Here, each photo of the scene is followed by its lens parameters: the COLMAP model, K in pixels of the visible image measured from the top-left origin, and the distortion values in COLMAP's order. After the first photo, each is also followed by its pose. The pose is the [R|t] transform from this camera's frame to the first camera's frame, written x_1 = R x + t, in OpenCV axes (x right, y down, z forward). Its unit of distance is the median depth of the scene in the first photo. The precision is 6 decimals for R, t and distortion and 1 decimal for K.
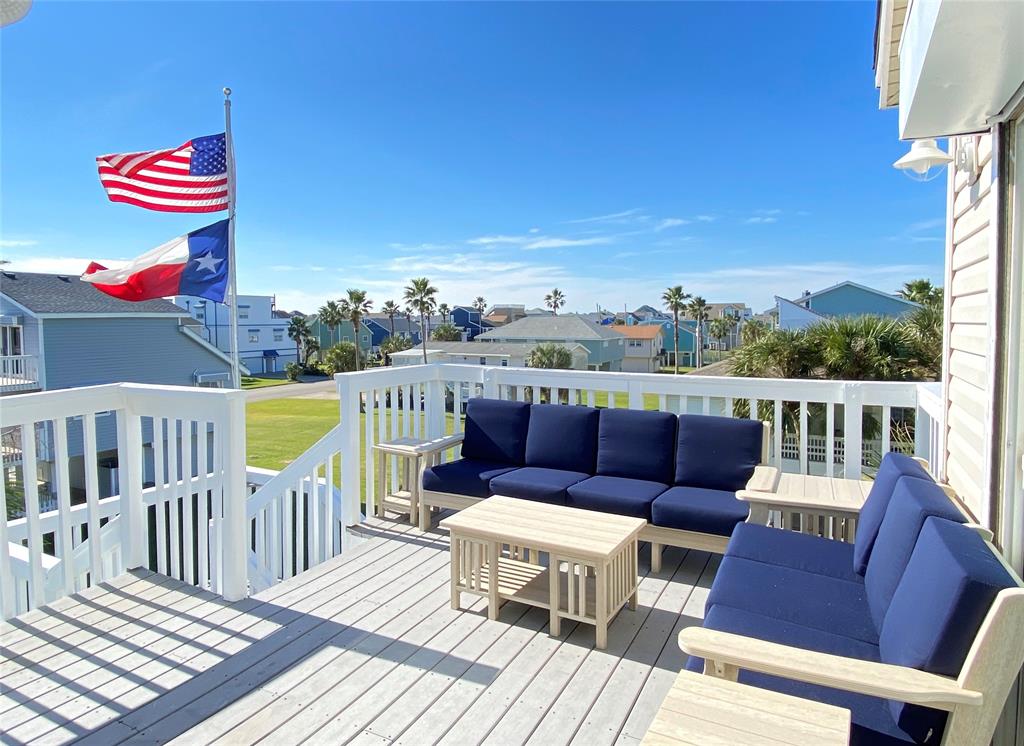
lens RADIAL K [[605.7, 0, 508.9], [0, 605.7, 352.2], [0, 0, 1]] dist [-0.001097, -0.000309]
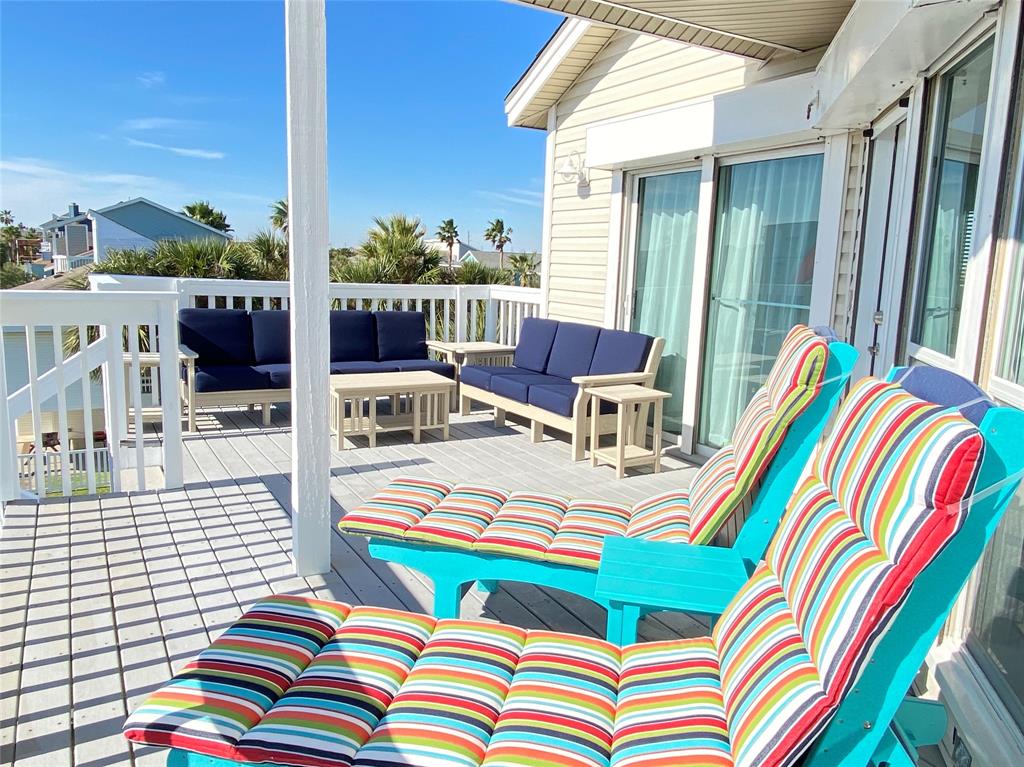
lens RADIAL K [[695.5, 0, 512.0], [0, 695.5, 383.5], [0, 0, 1]] dist [0.002556, 0.000783]
pose [[0.516850, -0.114543, 0.848378, -1.069000], [-0.012067, 0.989935, 0.141007, 0.040920], [-0.855991, -0.083117, 0.510266, -0.110056]]
